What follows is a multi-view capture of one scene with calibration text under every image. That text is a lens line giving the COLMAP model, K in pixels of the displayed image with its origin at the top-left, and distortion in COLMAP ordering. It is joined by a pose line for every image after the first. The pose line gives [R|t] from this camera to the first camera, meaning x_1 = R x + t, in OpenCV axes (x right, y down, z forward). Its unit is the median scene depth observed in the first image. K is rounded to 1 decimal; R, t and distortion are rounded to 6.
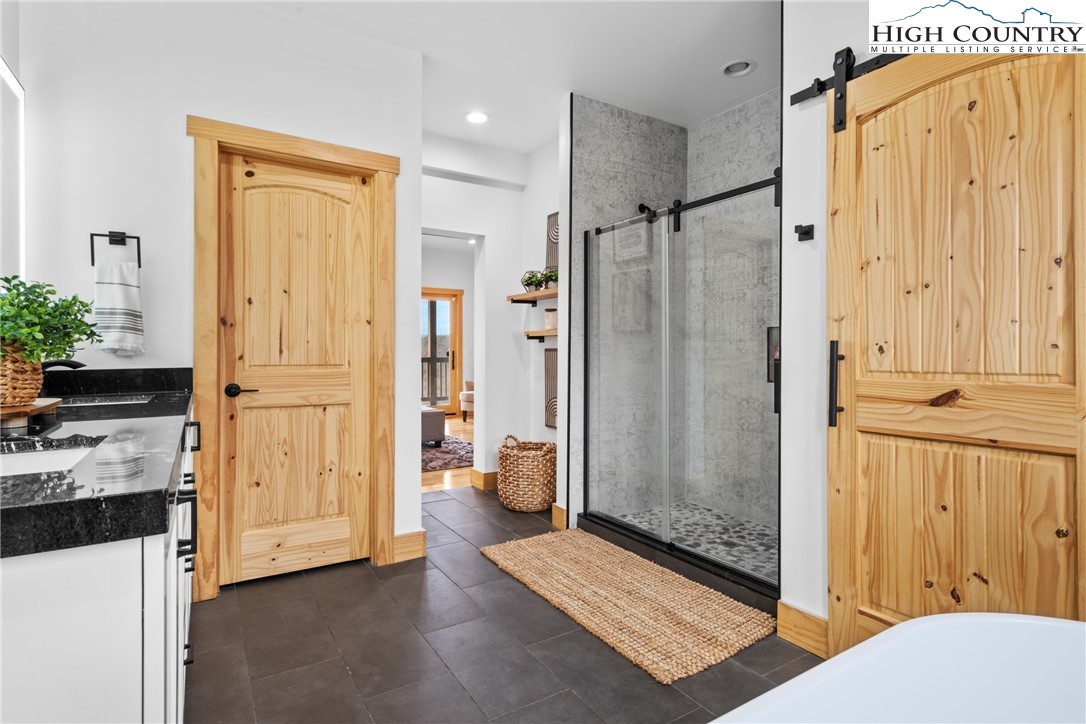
lens RADIAL K [[547.1, 0, 544.8], [0, 547.1, 353.4], [0, 0, 1]] dist [0.000057, -0.000257]
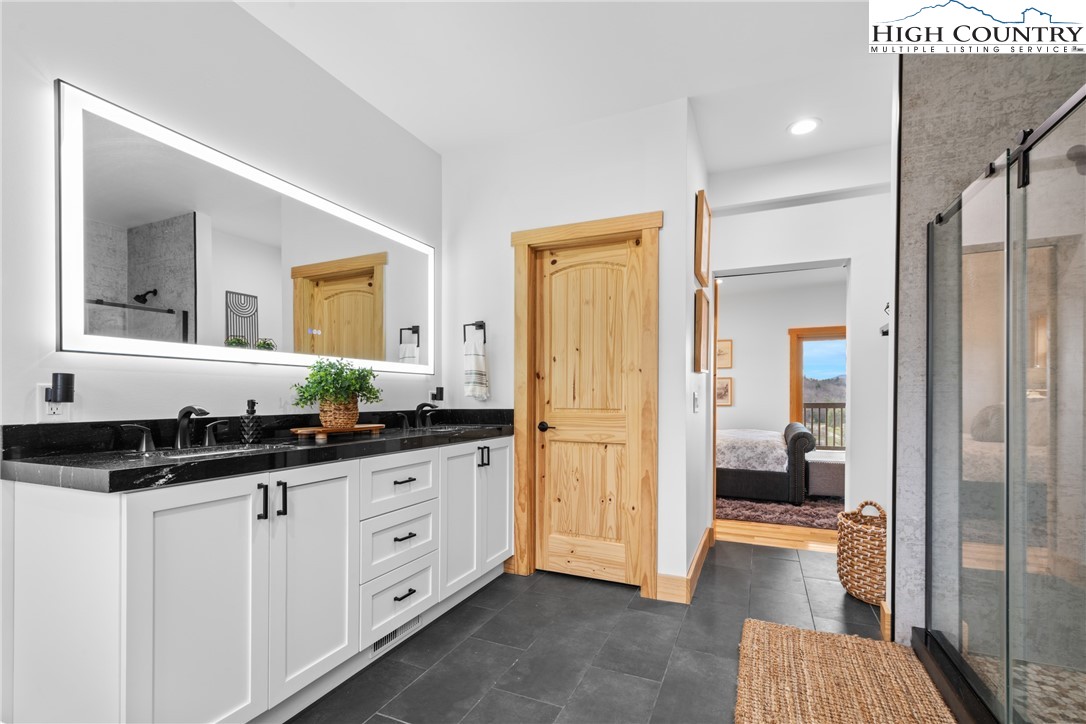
lens RADIAL K [[486.1, 0, 544.3], [0, 486.1, 397.4], [0, 0, 1]] dist [0.002048, 0.000152]
pose [[0.556916, 0.001439, -0.830568, 0.388672], [-0.000192, 0.999999, 0.001603, -0.005664], [0.830569, -0.000733, 0.556915, 0.310529]]
